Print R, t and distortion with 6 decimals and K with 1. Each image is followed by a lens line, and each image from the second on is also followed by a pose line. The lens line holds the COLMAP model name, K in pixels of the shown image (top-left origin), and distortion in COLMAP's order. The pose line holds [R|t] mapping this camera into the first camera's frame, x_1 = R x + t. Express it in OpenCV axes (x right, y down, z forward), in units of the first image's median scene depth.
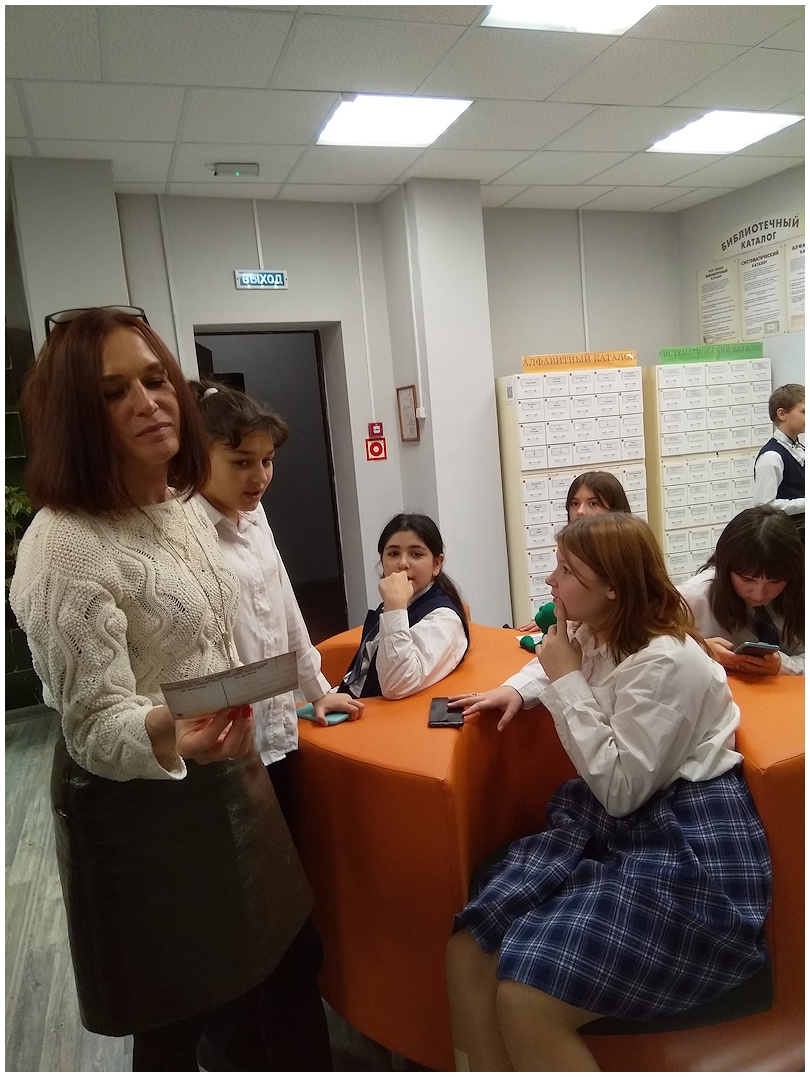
lens RADIAL K [[830.8, 0, 398.9], [0, 830.8, 532.8], [0, 0, 1]] dist [0.066594, -0.079747]
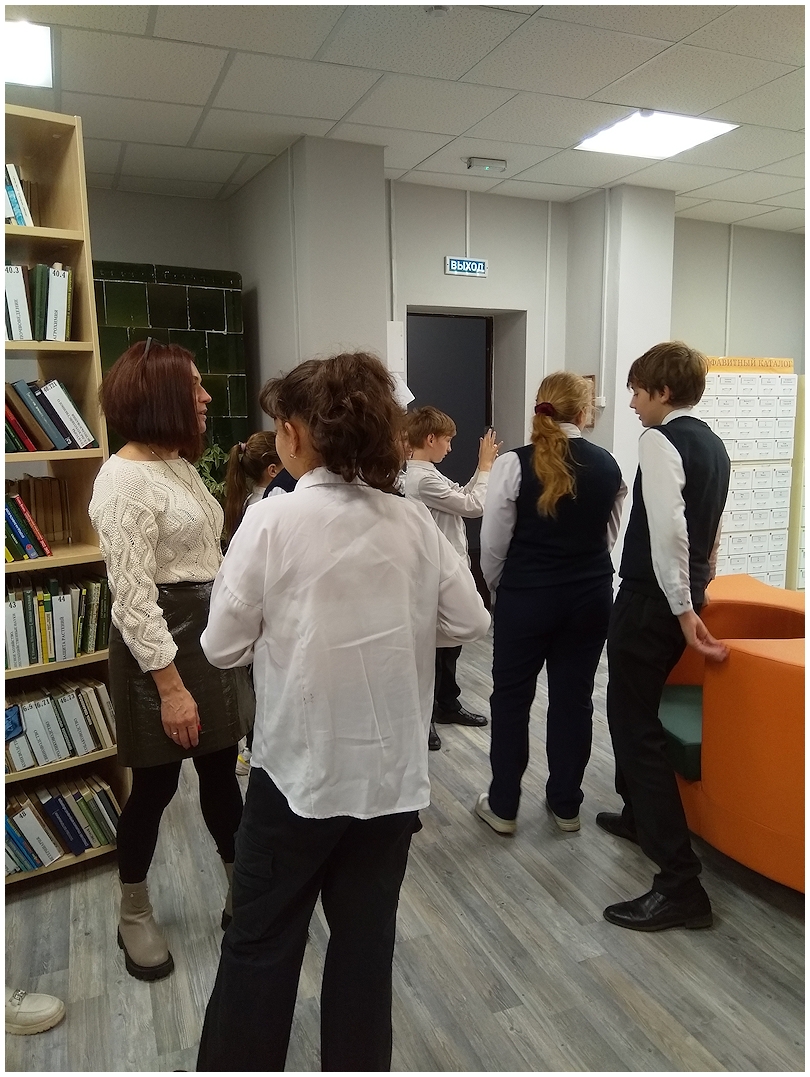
lens RADIAL K [[830.8, 0, 416.8], [0, 830.8, 536.6], [0, 0, 1]] dist [0.066594, -0.079747]
pose [[0.995873, 0.065951, 0.062355, -0.254922], [-0.066985, 0.997646, 0.014644, 0.029034], [-0.061242, -0.018761, 0.997947, -0.066466]]
